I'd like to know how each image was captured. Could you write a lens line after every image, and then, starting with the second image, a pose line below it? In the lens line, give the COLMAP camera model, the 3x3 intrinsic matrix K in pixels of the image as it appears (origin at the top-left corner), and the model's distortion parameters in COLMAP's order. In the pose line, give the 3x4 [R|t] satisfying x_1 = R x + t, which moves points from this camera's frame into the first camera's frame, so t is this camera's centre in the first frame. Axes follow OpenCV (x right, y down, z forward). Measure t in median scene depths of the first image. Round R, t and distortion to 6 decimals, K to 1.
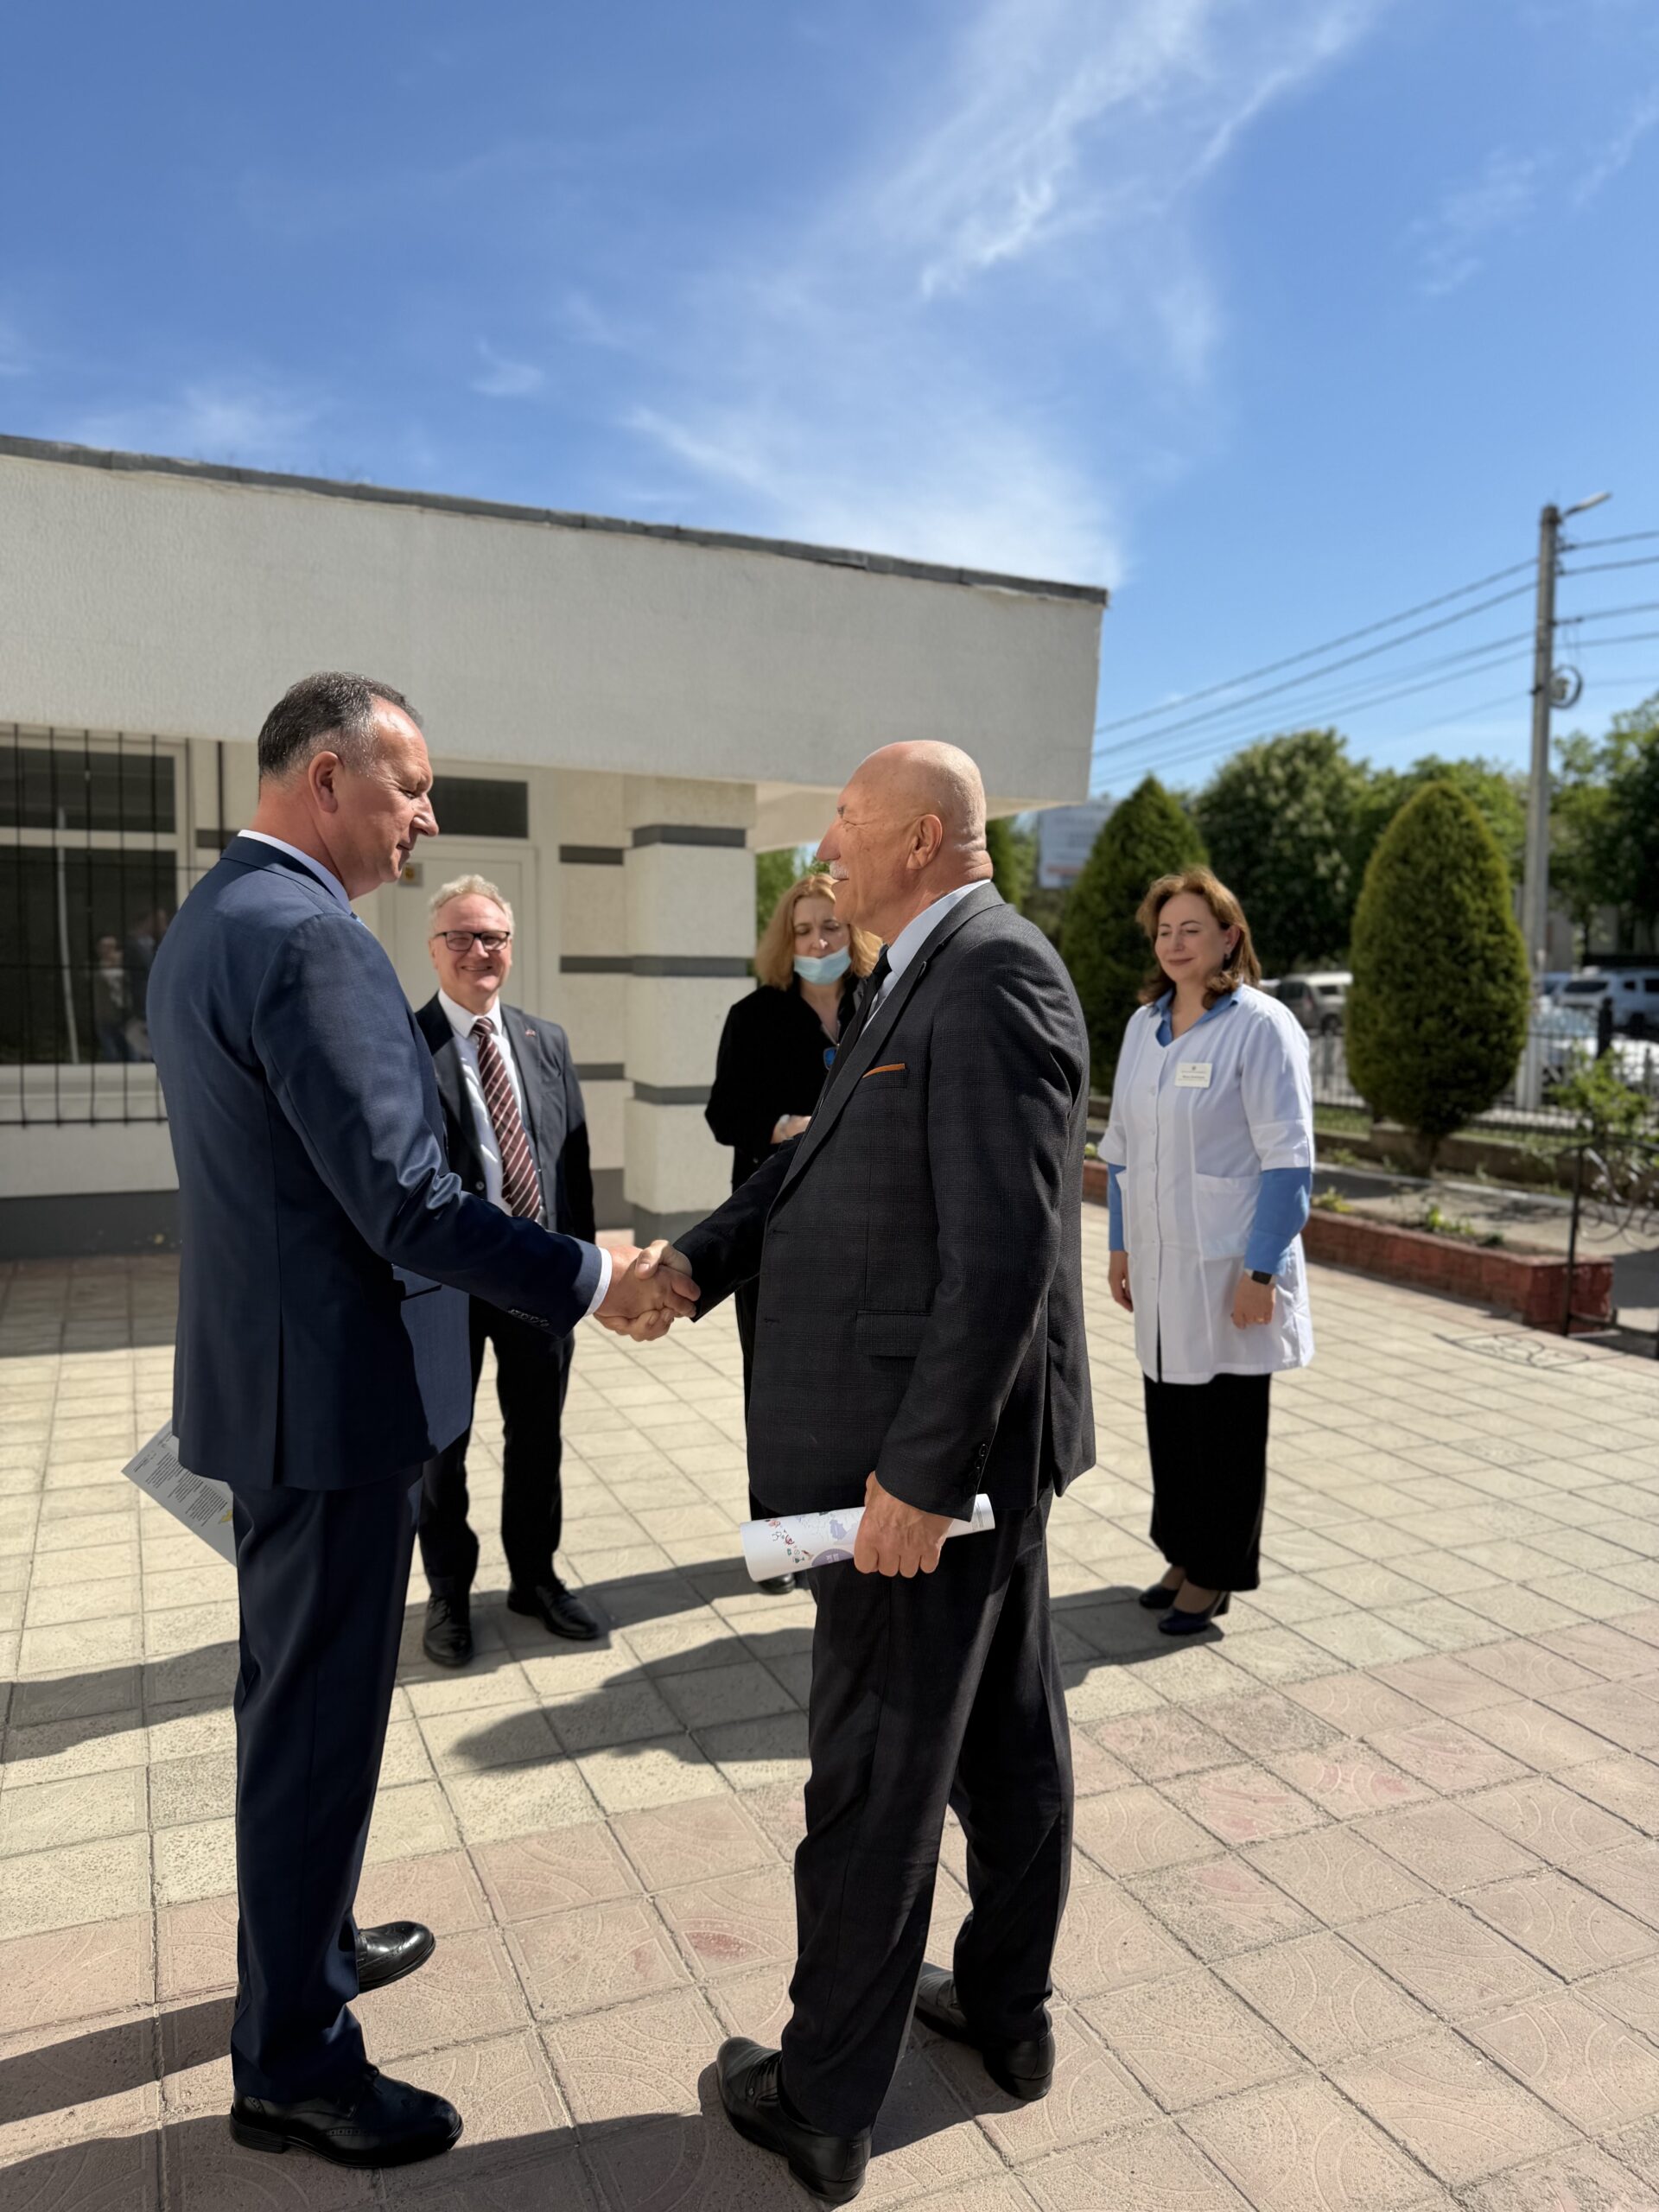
lens RADIAL K [[1669.6, 0, 829.5], [0, 1669.6, 1106.0], [0, 0, 1]] dist [0.008913, 0.000802]
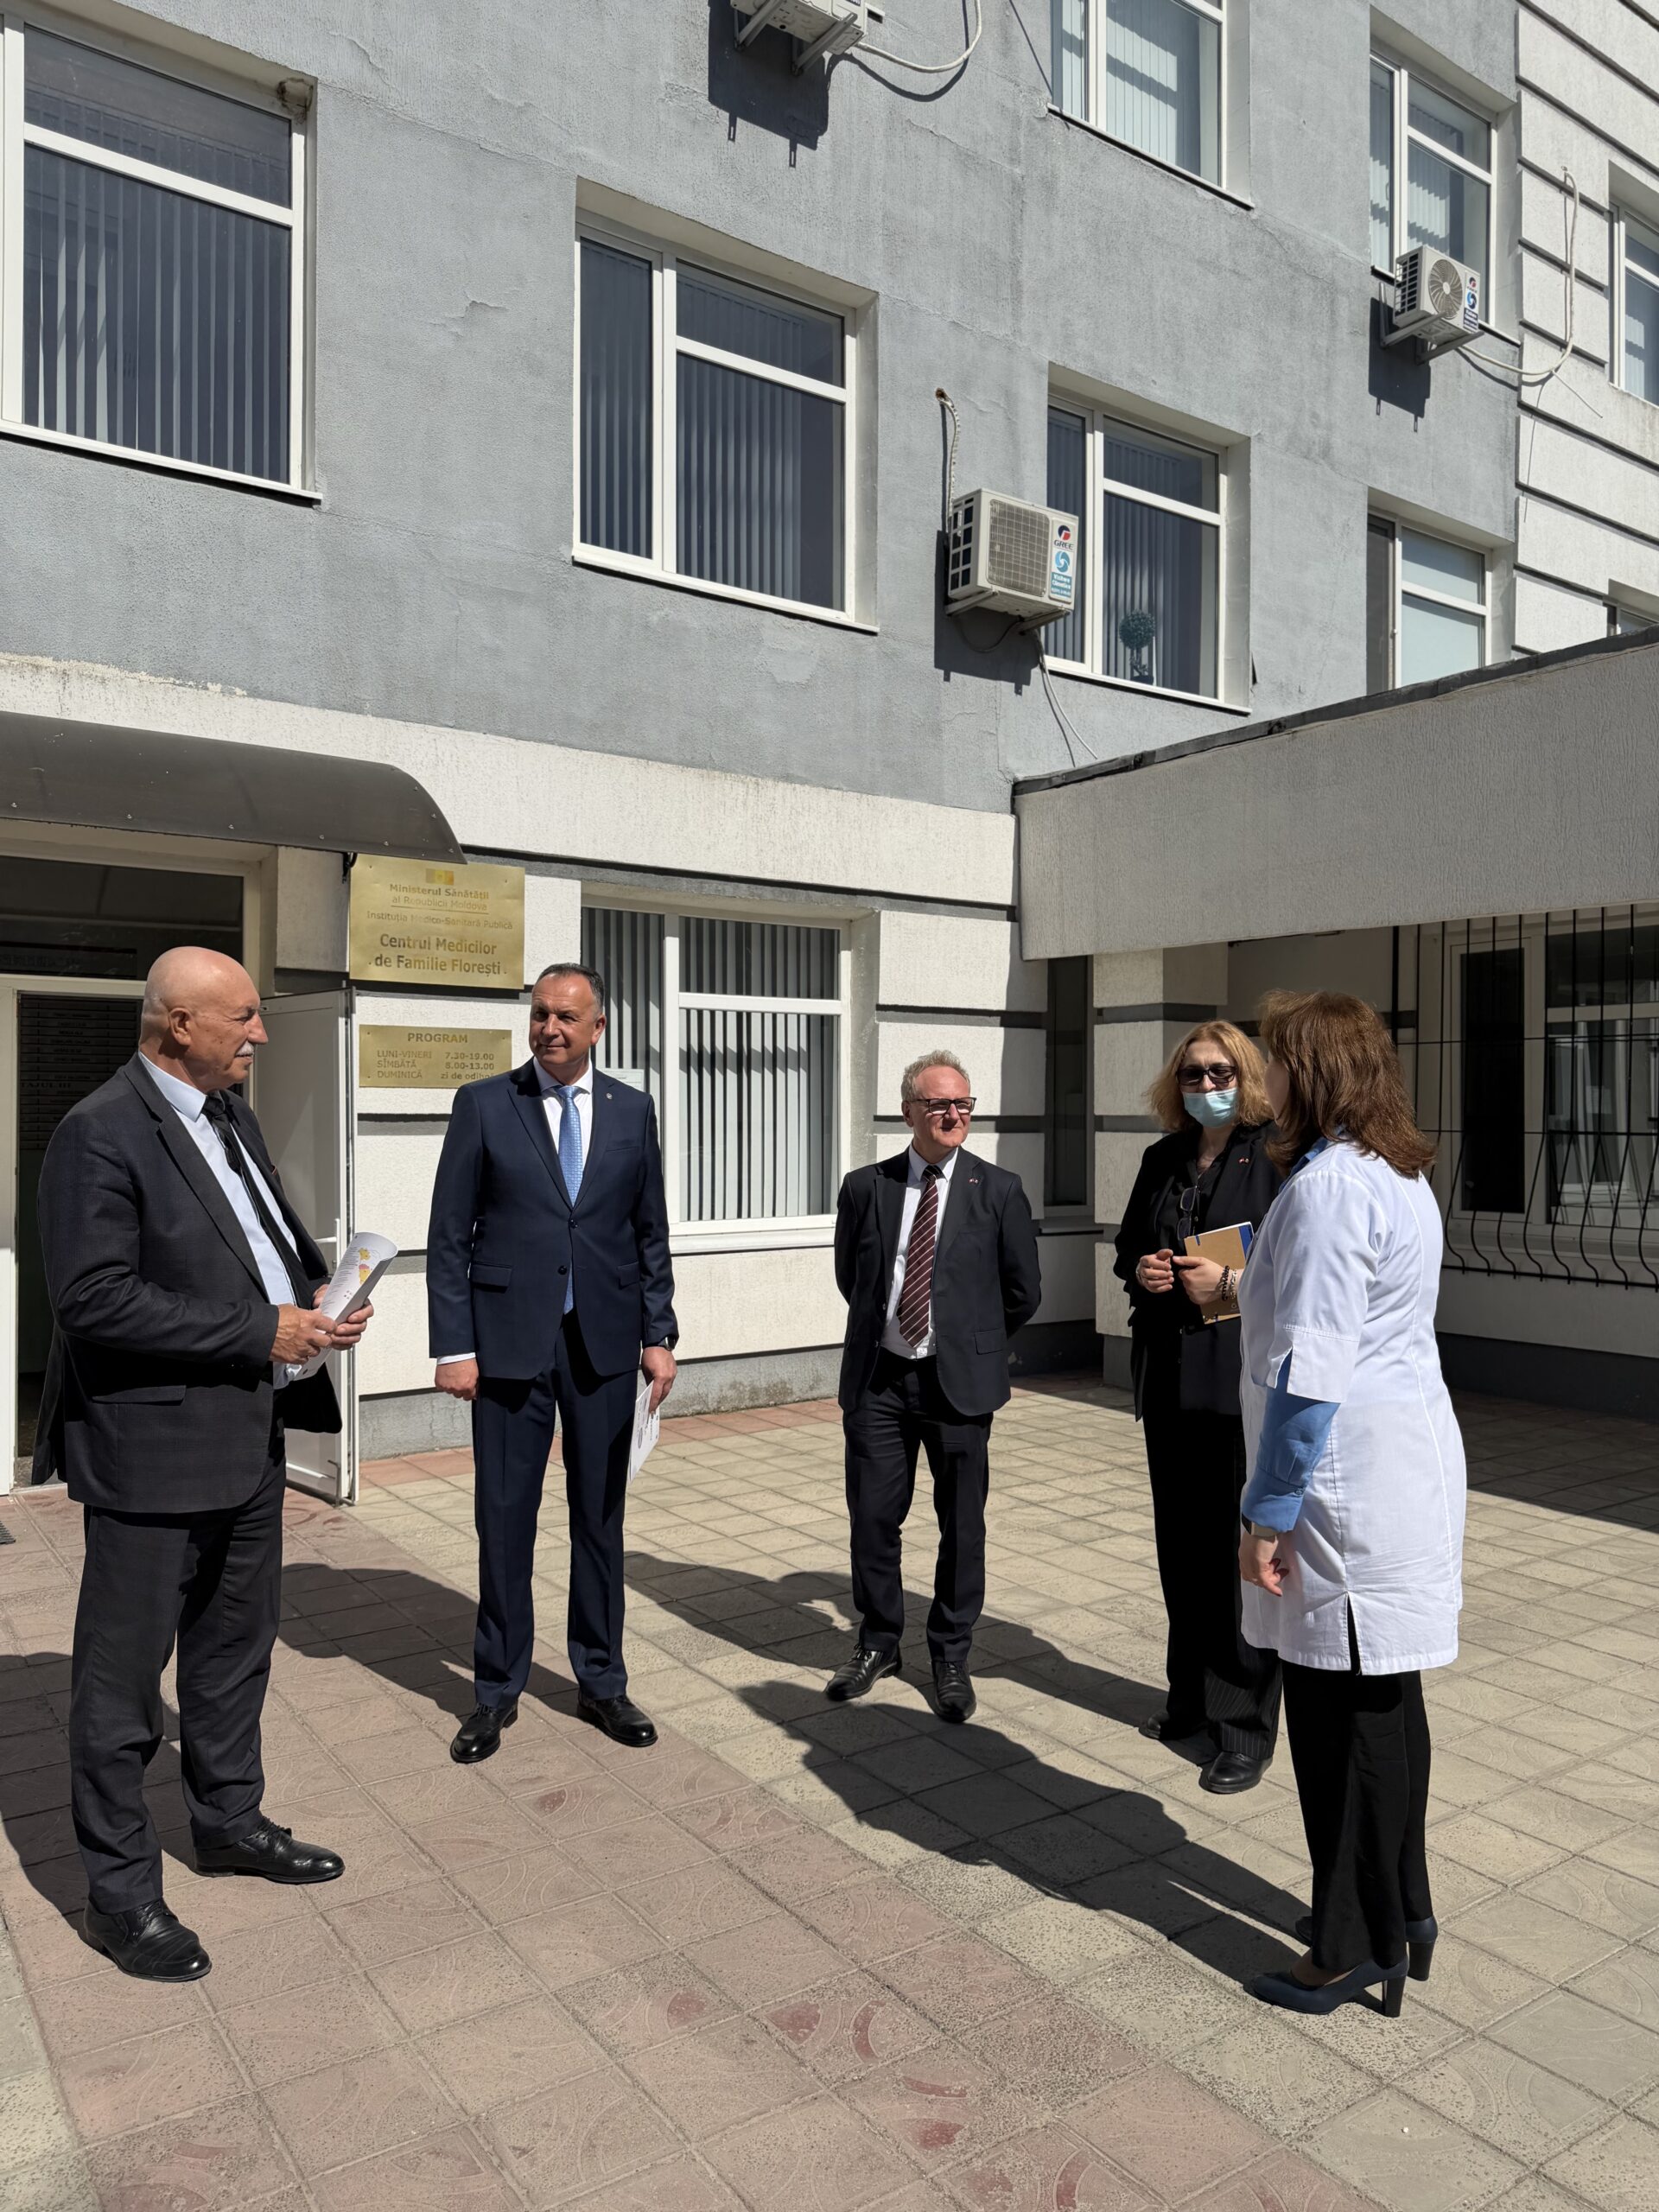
lens RADIAL K [[1669.6, 0, 829.5], [0, 1669.6, 1106.0], [0, 0, 1]] dist [0.008913, 0.000802]
pose [[0.233710, -0.006373, -0.972285, 0.931117], [-0.087668, 0.995767, -0.027600, -0.052281], [0.968346, 0.091689, 0.232162, 0.555005]]
